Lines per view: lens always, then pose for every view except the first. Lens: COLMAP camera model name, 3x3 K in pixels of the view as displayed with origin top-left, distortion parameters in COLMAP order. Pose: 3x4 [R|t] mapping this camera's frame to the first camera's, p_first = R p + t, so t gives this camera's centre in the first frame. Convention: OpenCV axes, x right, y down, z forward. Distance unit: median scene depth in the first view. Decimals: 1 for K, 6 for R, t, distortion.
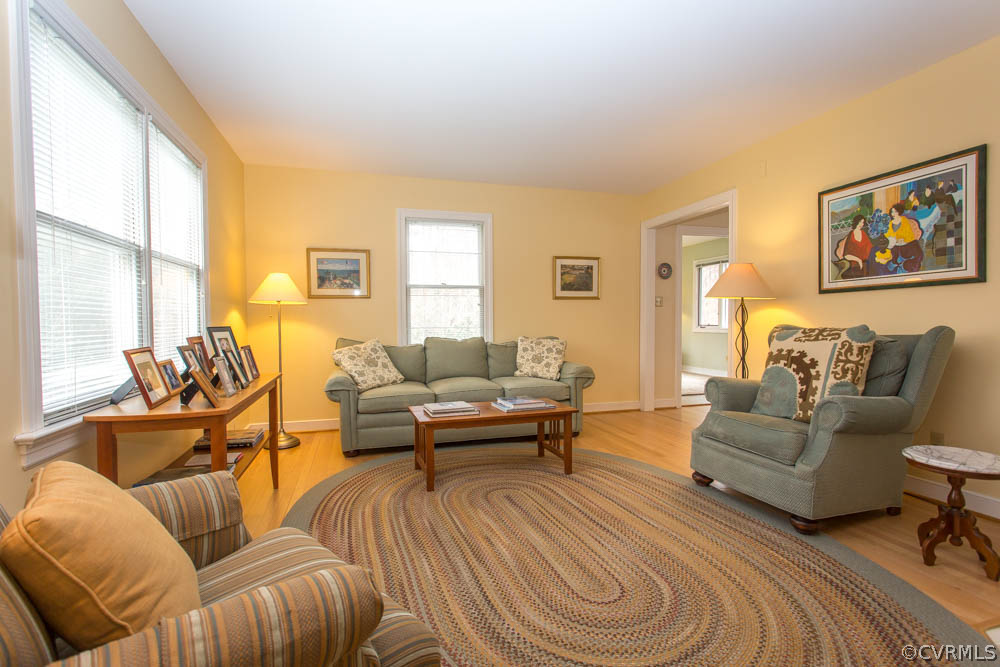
lens RADIAL K [[475.1, 0, 493.2], [0, 475.1, 335.7], [0, 0, 1]] dist [0.005345, 0.000788]
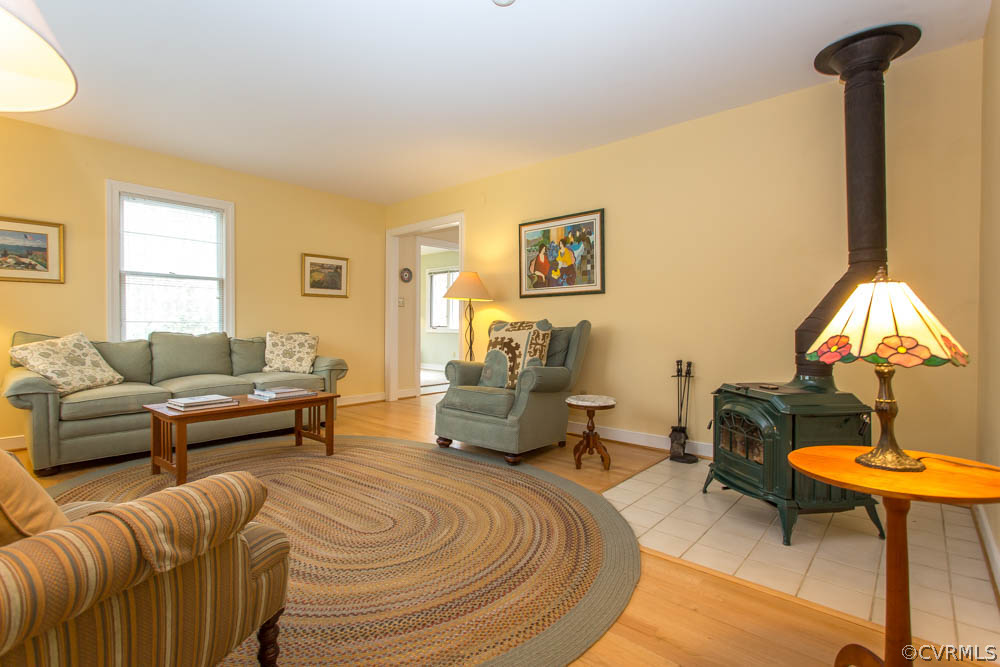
lens RADIAL K [[475.1, 0, 499.1], [0, 475.1, 333.0], [0, 0, 1]] dist [0.005345, 0.000788]
pose [[0.847273, 0.002201, 0.531154, -0.098597], [0.005951, 0.999889, -0.013636, 0.032691], [-0.531125, 0.014715, 0.847166, -0.133061]]
